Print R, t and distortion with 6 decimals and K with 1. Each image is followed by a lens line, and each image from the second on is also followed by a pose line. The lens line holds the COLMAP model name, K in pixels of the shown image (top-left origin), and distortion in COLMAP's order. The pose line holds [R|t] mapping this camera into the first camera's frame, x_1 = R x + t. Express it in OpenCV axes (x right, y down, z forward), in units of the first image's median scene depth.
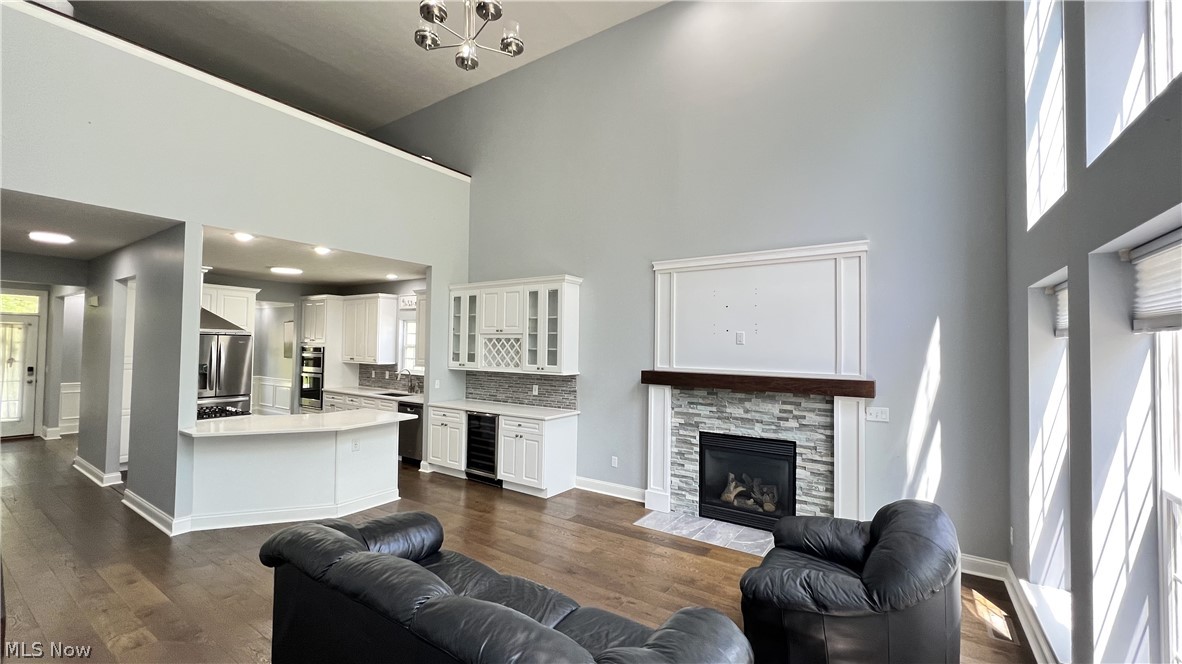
lens RADIAL K [[475.4, 0, 588.6], [0, 475.4, 335.3], [0, 0, 1]] dist [0.001263, 0.000083]
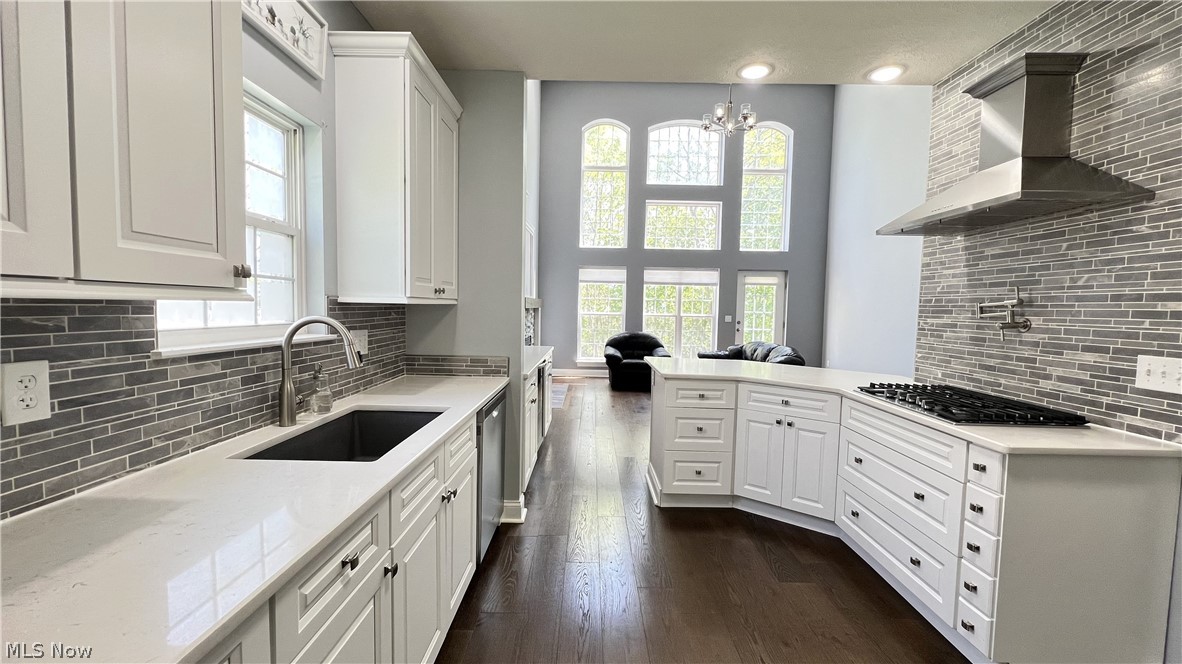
lens RADIAL K [[475.4, 0, 590.2], [0, 475.4, 334.8], [0, 0, 1]] dist [0.001263, 0.000083]
pose [[-0.557530, -0.079150, 0.826375, -0.624029], [-0.051148, 0.996828, 0.060968, 0.056253], [-0.828580, -0.008275, -0.559810, 0.984764]]
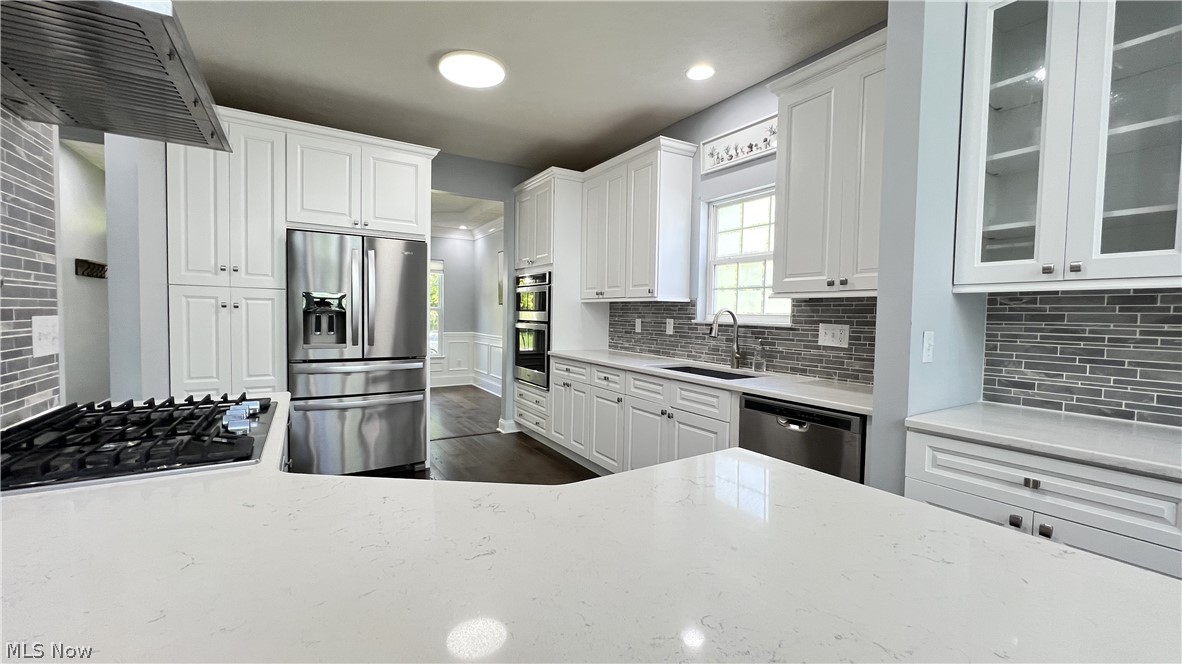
lens RADIAL K [[475.4, 0, 587.3], [0, 475.4, 335.4], [0, 0, 1]] dist [0.001263, 0.000083]
pose [[0.910656, 0.017881, -0.412777, -0.315136], [0.008965, 0.997973, 0.063008, 0.064024], [0.413067, -0.061080, 0.908650, 0.559166]]
